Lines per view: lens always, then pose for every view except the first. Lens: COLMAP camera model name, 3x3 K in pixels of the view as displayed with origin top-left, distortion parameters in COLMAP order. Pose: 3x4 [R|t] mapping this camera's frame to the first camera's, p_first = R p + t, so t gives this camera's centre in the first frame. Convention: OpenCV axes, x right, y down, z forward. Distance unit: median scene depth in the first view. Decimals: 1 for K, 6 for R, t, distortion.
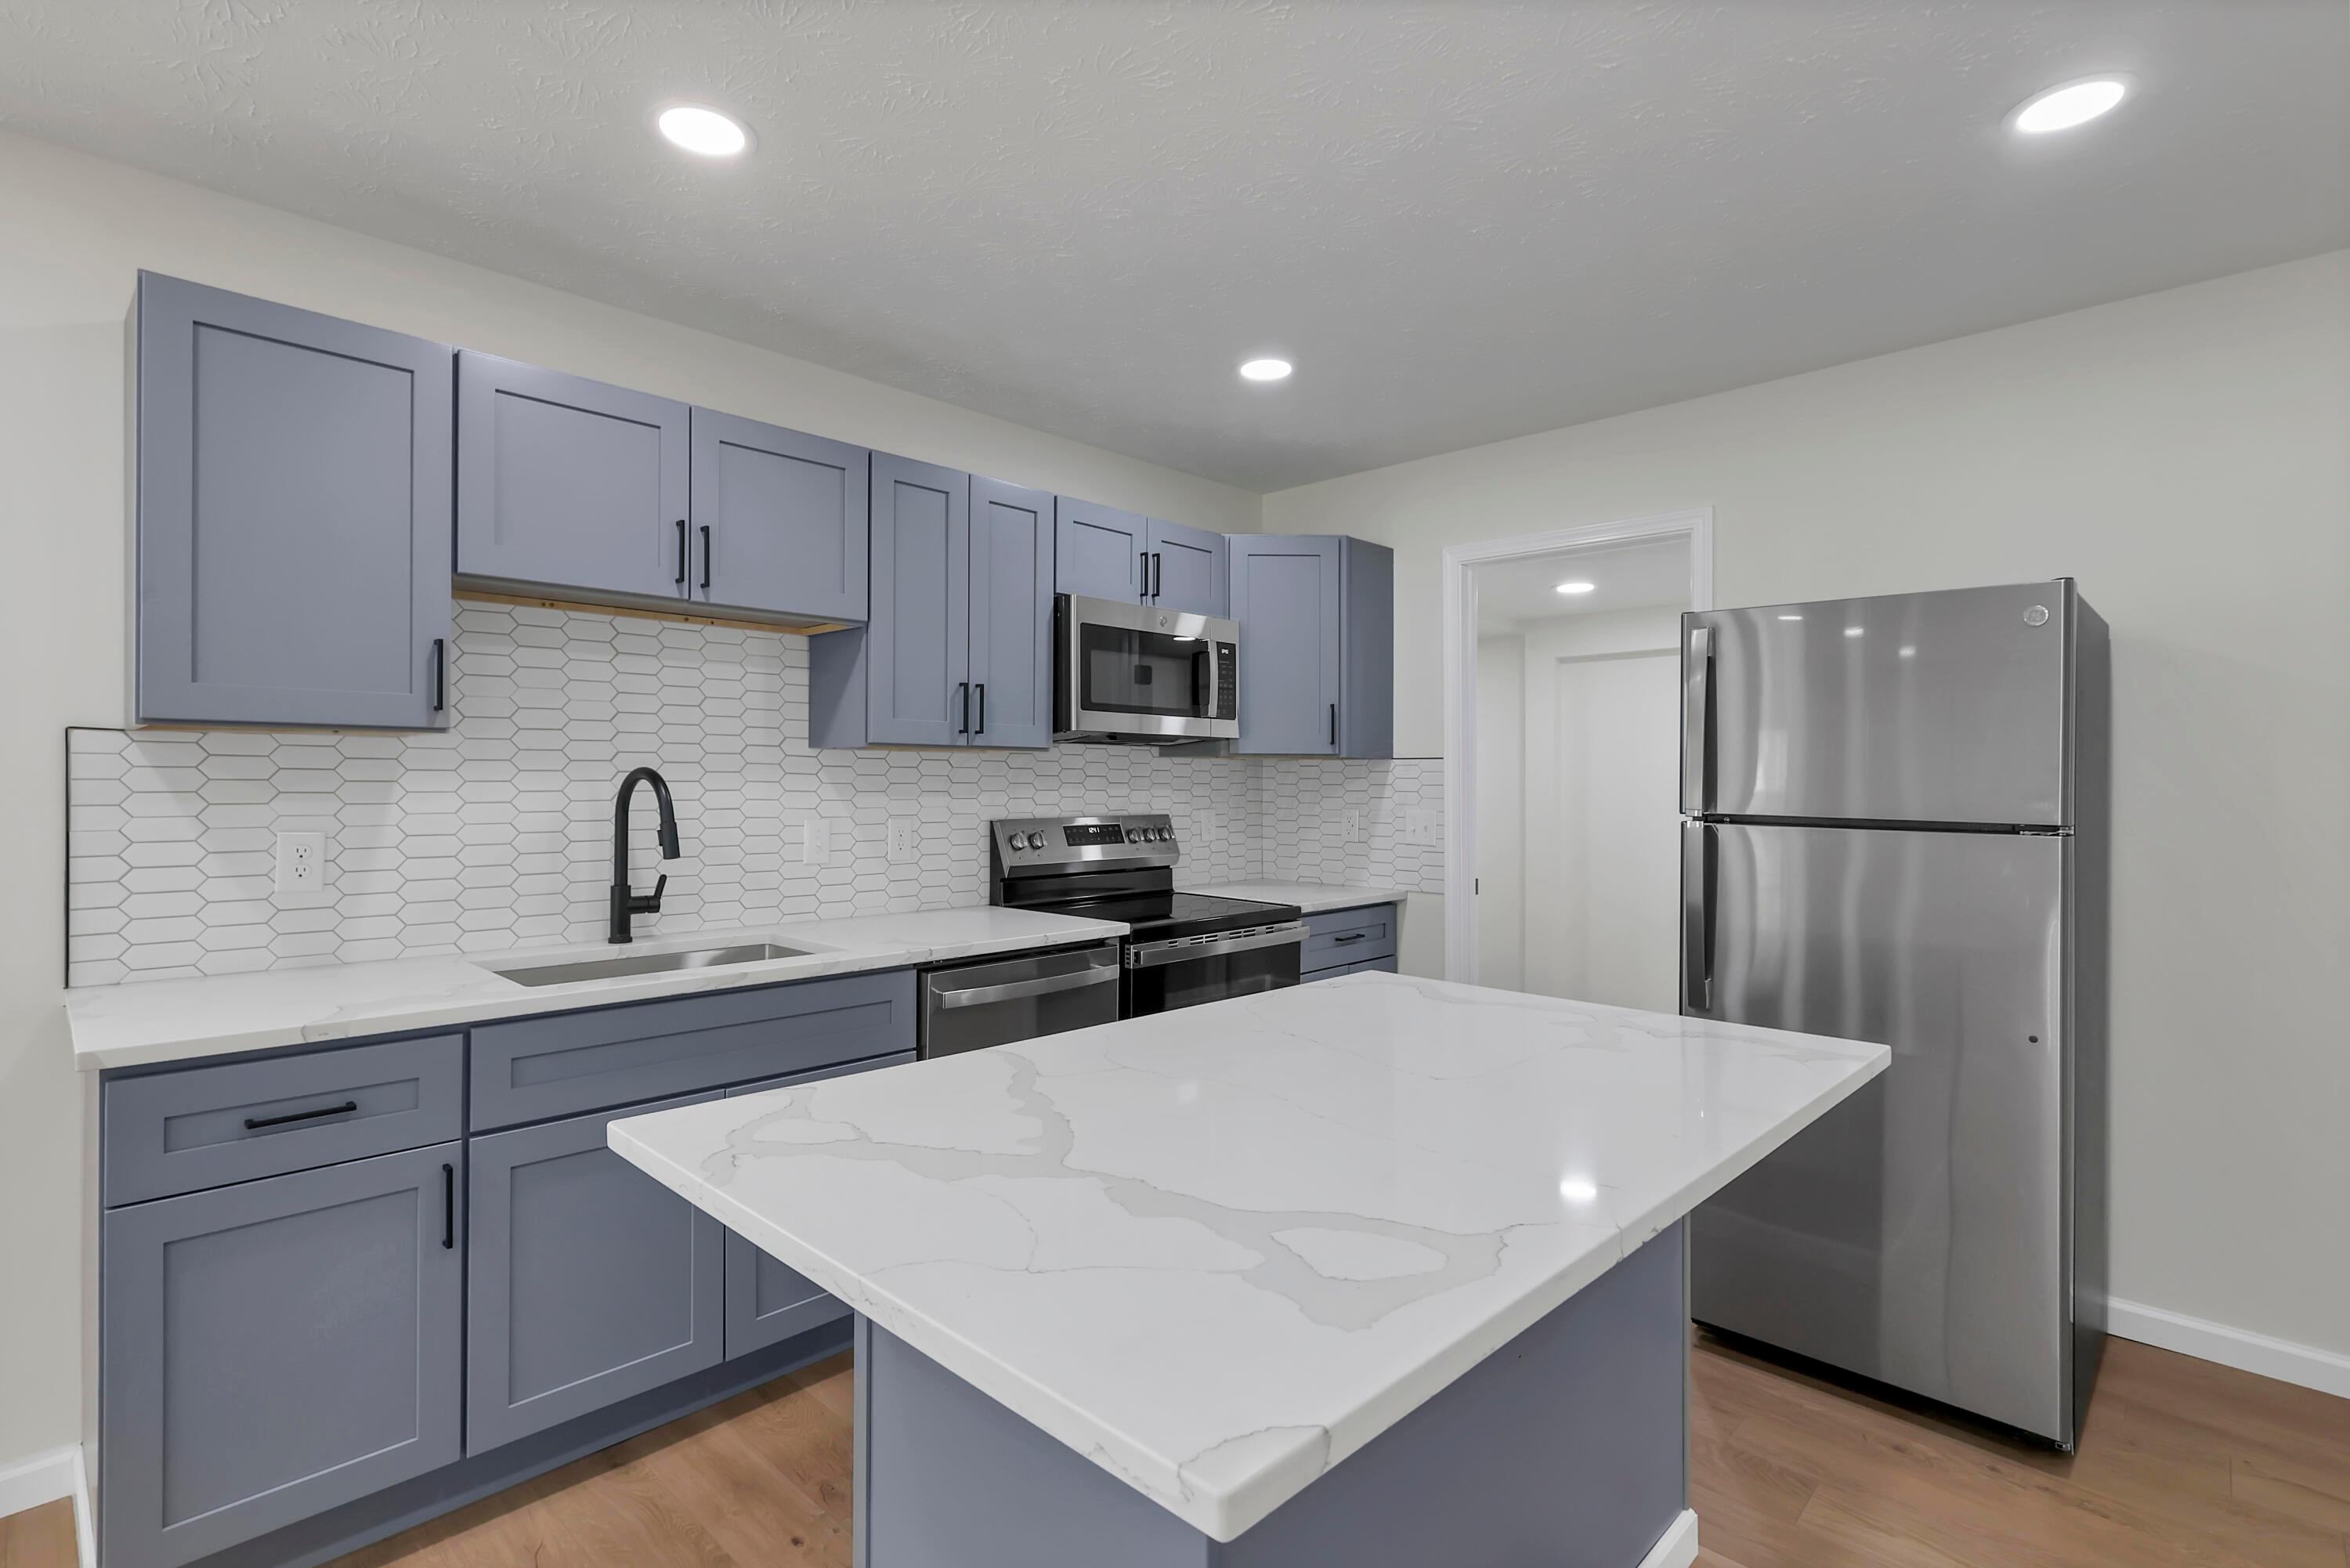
lens RADIAL K [[1122.2, 0, 1156.1], [0, 1122.2, 784.6], [0, 0, 1]] dist [0.001277, 0.000122]
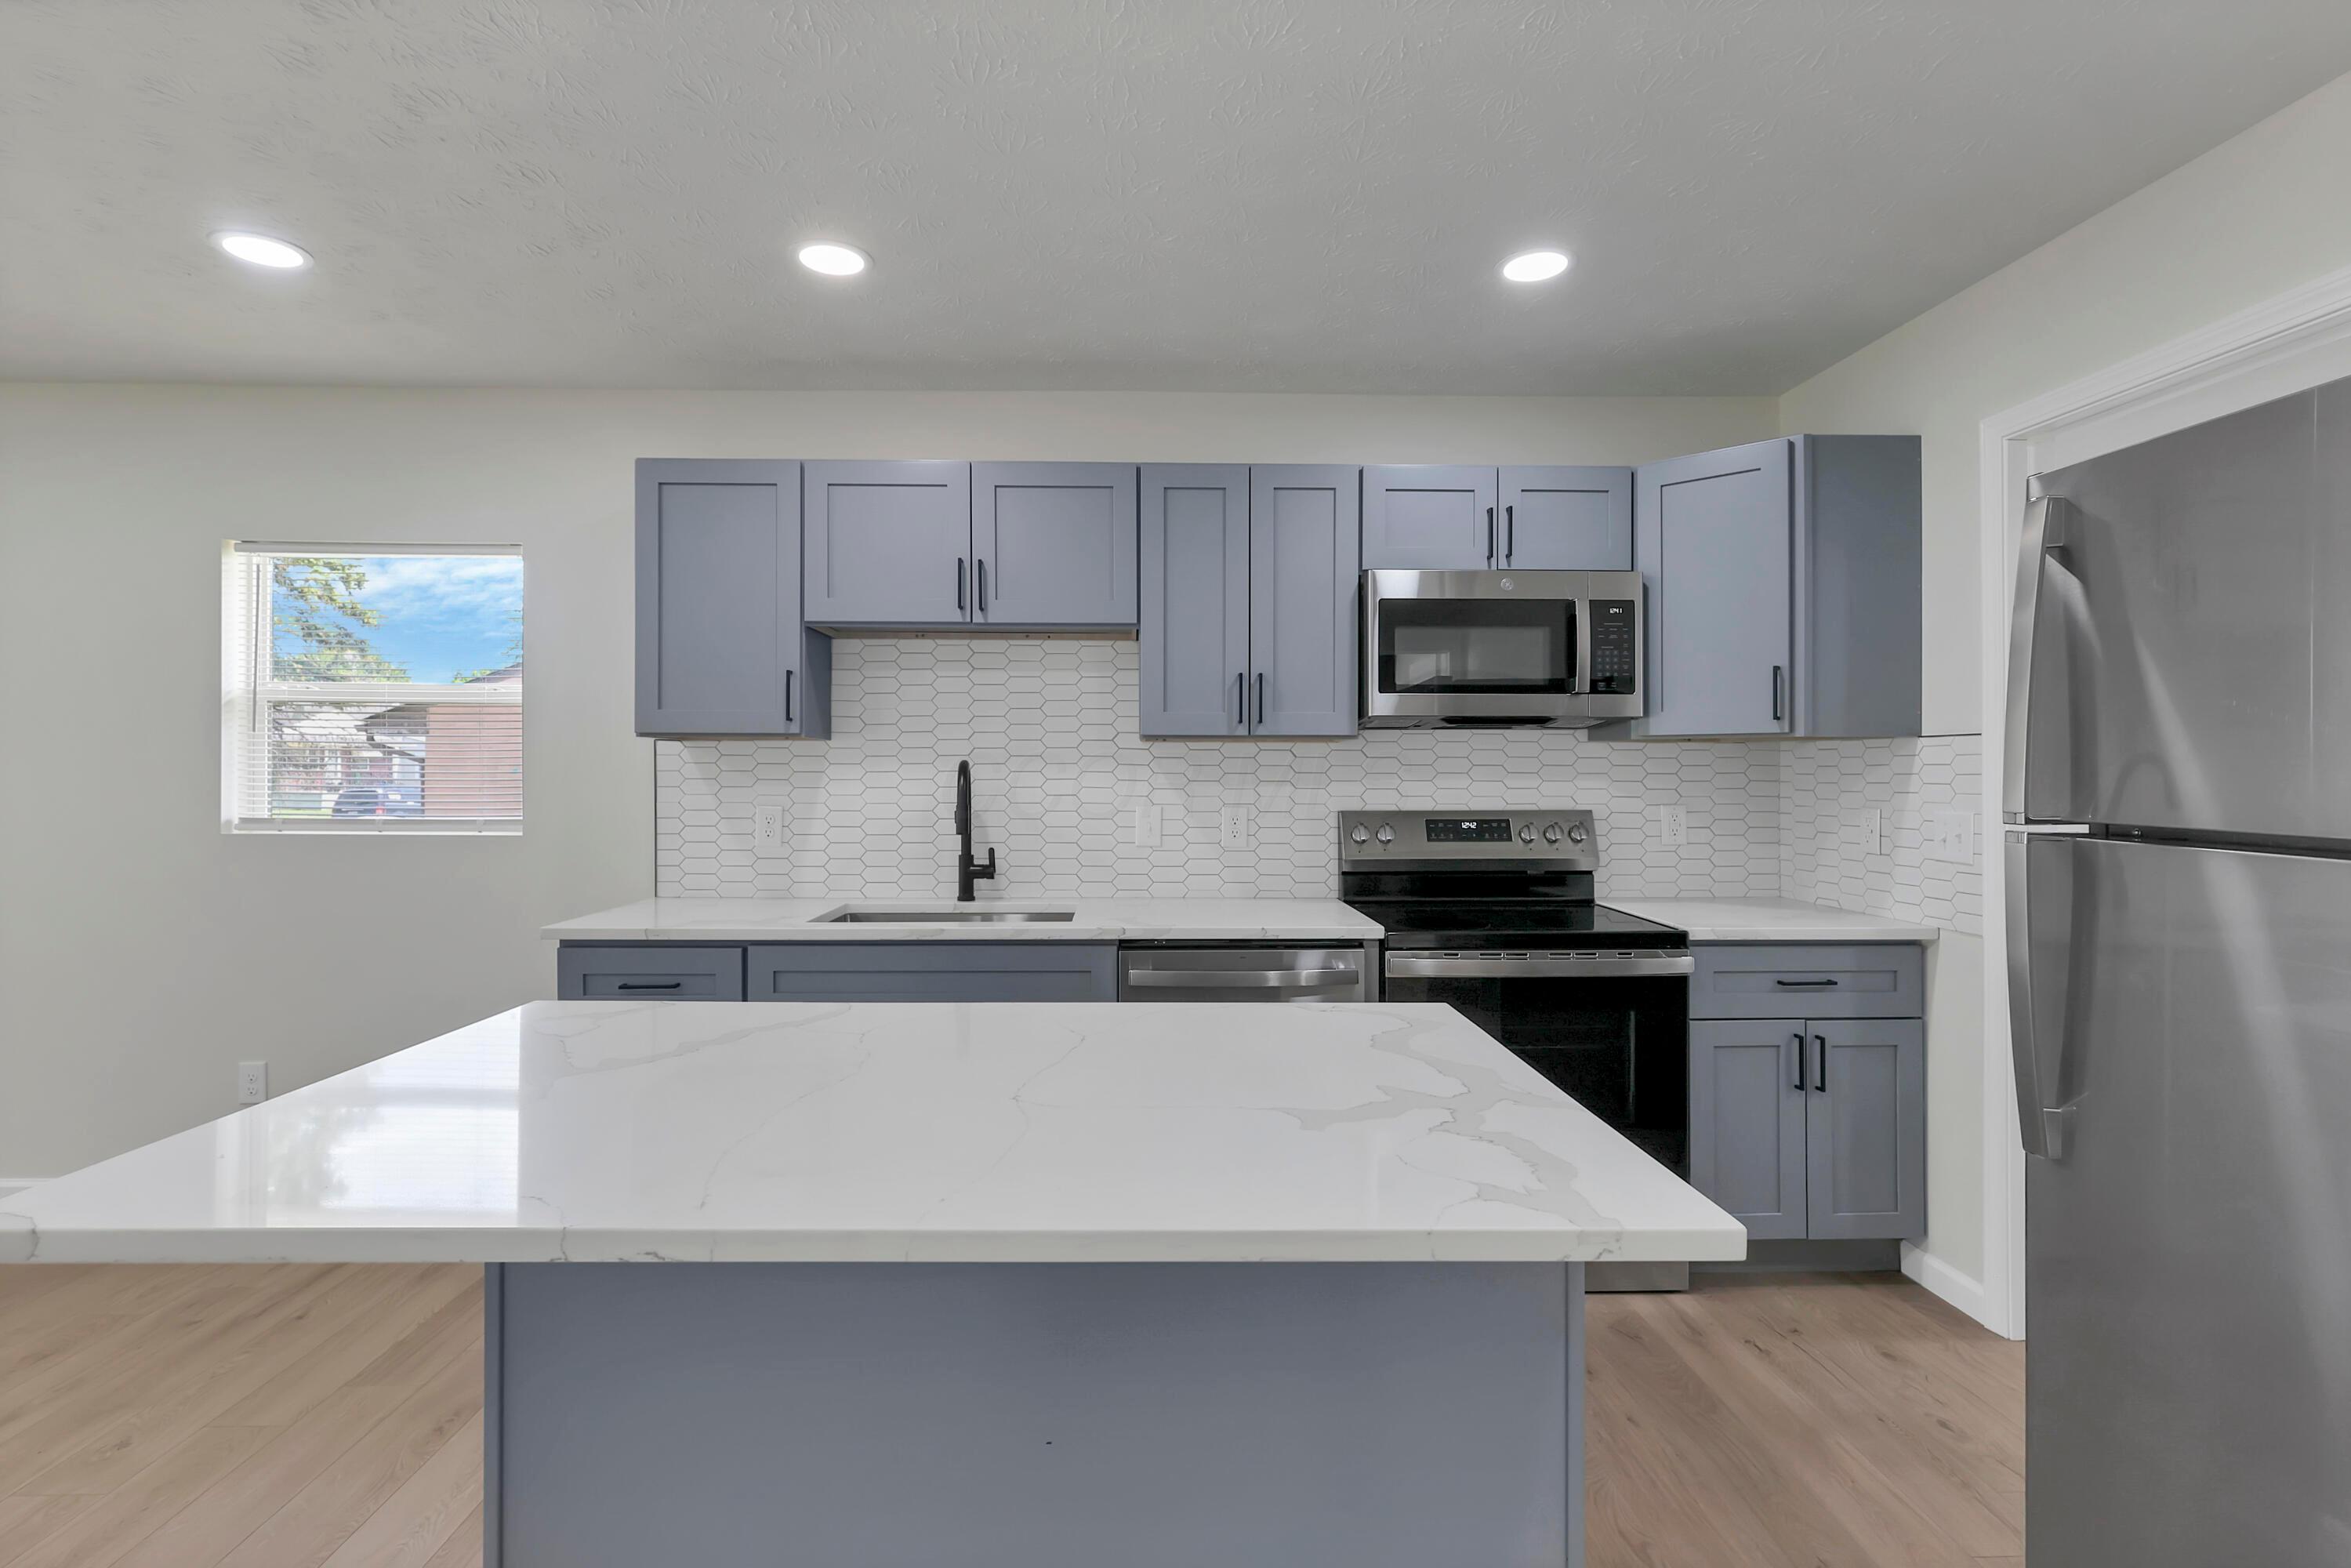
lens RADIAL K [[1122.8, 0, 1156.6], [0, 1122.8, 784.6], [0, 0, 1]] dist [0.001277, 0.000122]
pose [[0.716315, 0.004251, -0.697764, 0.484562], [-0.000568, 0.999985, 0.005509, 0.003977], [0.697777, -0.003550, 0.716306, 0.223546]]
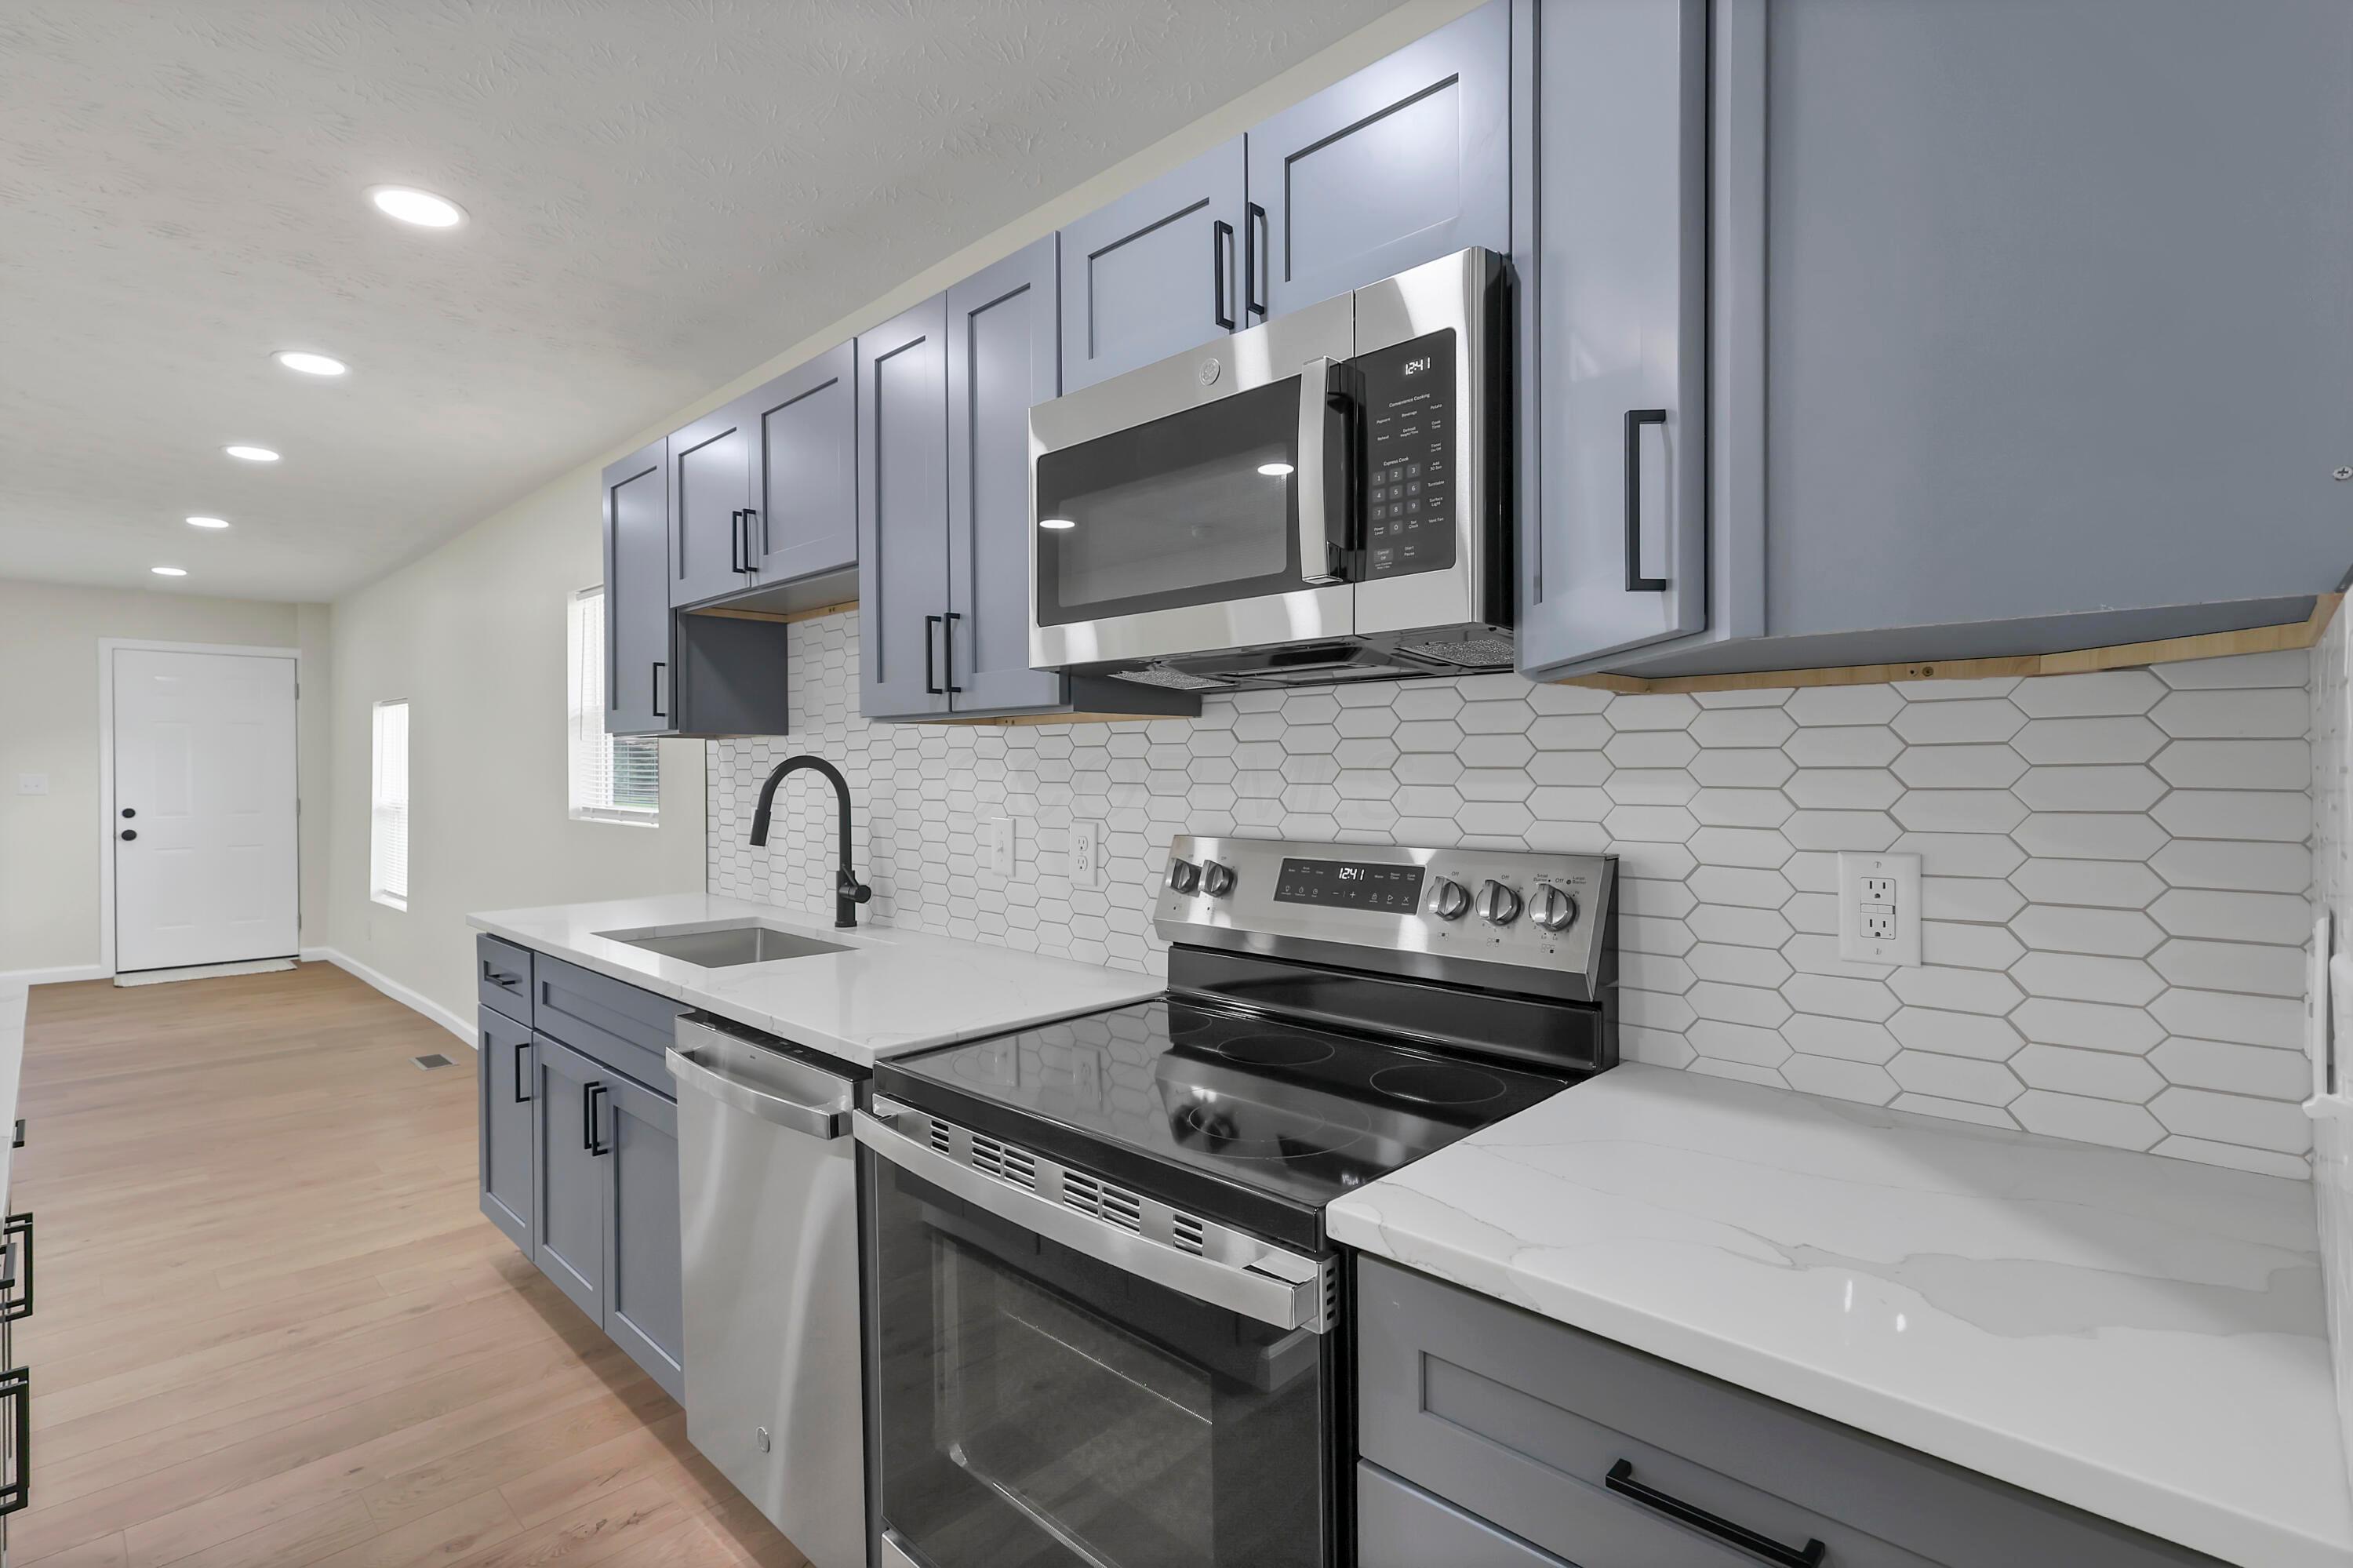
lens RADIAL K [[1123.3, 0, 1144.4], [0, 1123.3, 776.5], [0, 0, 1]] dist [0.003534, 0.000392]
pose [[-0.010678, 0.000136, -0.999943, 0.485933], [-0.002348, 0.999997, 0.000161, 0.002471], [0.999940, 0.002349, -0.010677, 1.137889]]
